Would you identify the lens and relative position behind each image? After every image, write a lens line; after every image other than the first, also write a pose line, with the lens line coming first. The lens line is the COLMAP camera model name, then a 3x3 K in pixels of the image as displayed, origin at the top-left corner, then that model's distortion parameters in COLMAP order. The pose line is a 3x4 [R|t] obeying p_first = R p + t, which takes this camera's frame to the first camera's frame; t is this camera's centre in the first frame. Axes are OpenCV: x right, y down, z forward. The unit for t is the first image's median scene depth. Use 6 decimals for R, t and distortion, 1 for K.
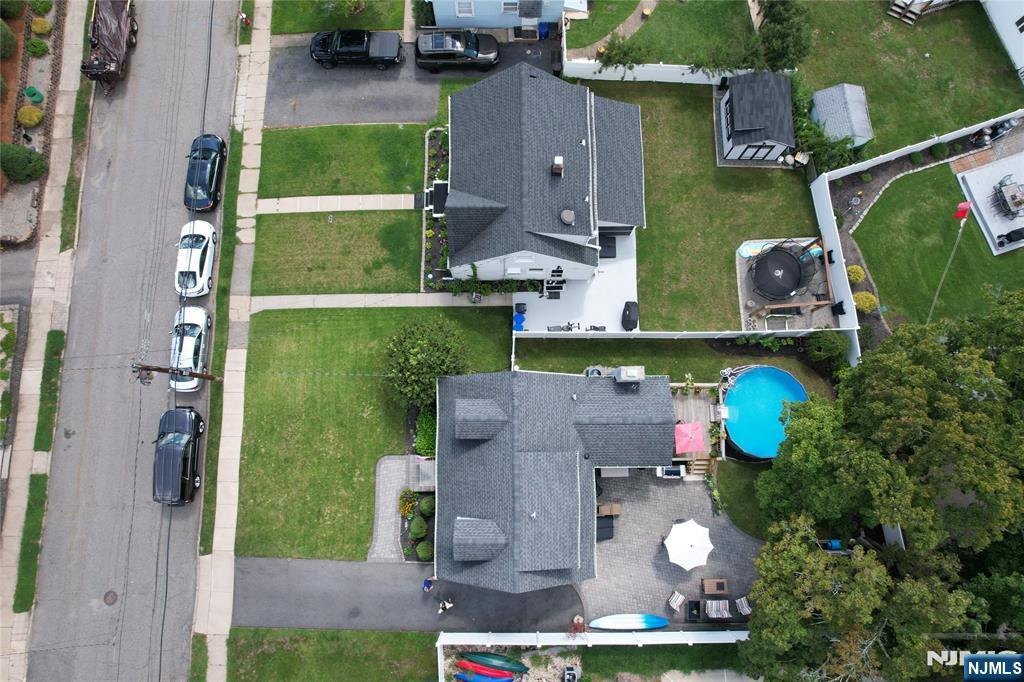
lens RADIAL K [[634.6, 0, 509.8], [0, 634.6, 347.6], [0, 0, 1]] dist [-0.086063, 0.068028]
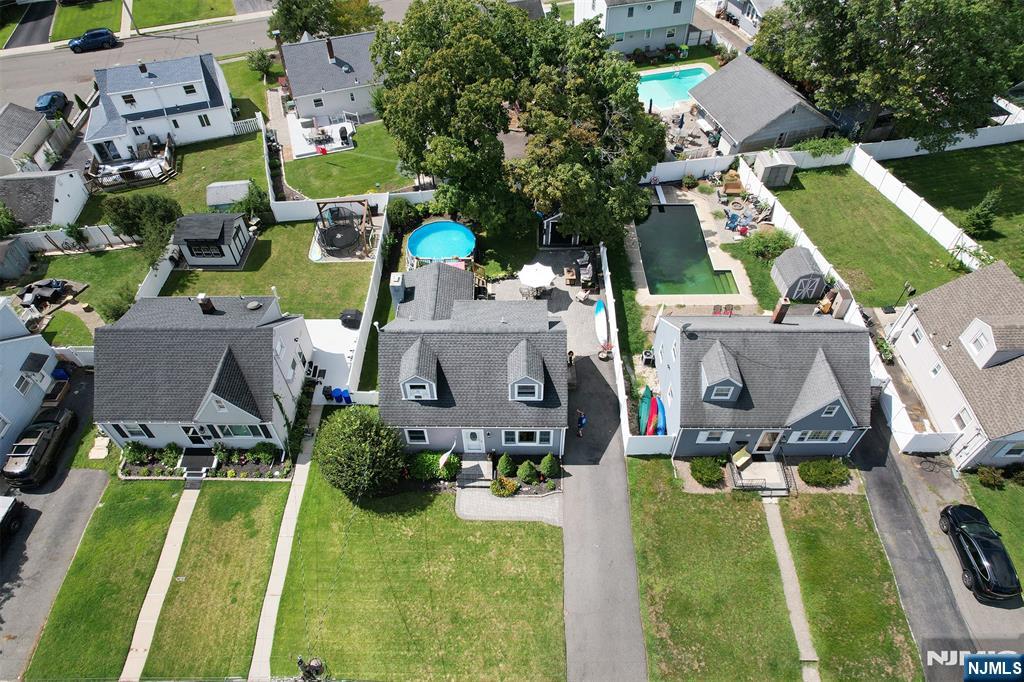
lens RADIAL K [[634.6, 0, 509.8], [0, 634.6, 347.6], [0, 0, 1]] dist [-0.086063, 0.068028]
pose [[0.010342, -0.763494, 0.645732, -0.618843], [0.989931, 0.098986, 0.101183, 0.130495], [-0.141172, 0.638184, 0.756830, 0.100906]]
